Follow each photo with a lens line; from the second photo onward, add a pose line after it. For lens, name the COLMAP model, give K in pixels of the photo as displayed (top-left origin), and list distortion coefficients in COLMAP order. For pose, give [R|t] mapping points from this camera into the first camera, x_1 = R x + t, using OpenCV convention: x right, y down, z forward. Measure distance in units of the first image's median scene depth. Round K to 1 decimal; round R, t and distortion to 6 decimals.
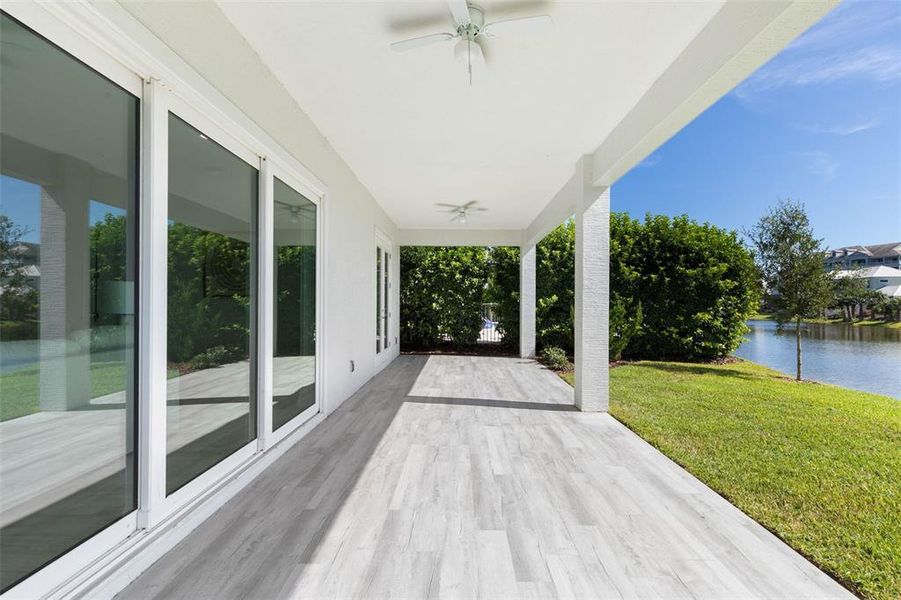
lens RADIAL K [[406.9, 0, 456.2], [0, 406.9, 304.1], [0, 0, 1]] dist [0.004923, 0.000346]
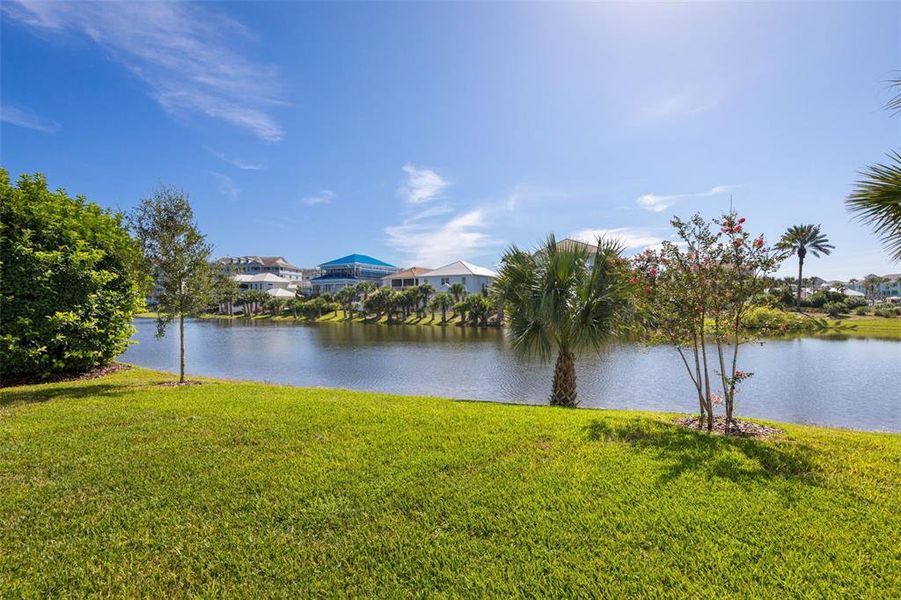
lens RADIAL K [[401.3, 0, 456.3], [0, 401.3, 301.7], [0, 0, 1]] dist [0.010196, 0.000049]
pose [[0.326925, 0.000067, 0.945050, 0.138637], [0.001891, 0.999998, -0.000725, 0.003735], [-0.945049, 0.002024, 0.326924, 0.086315]]
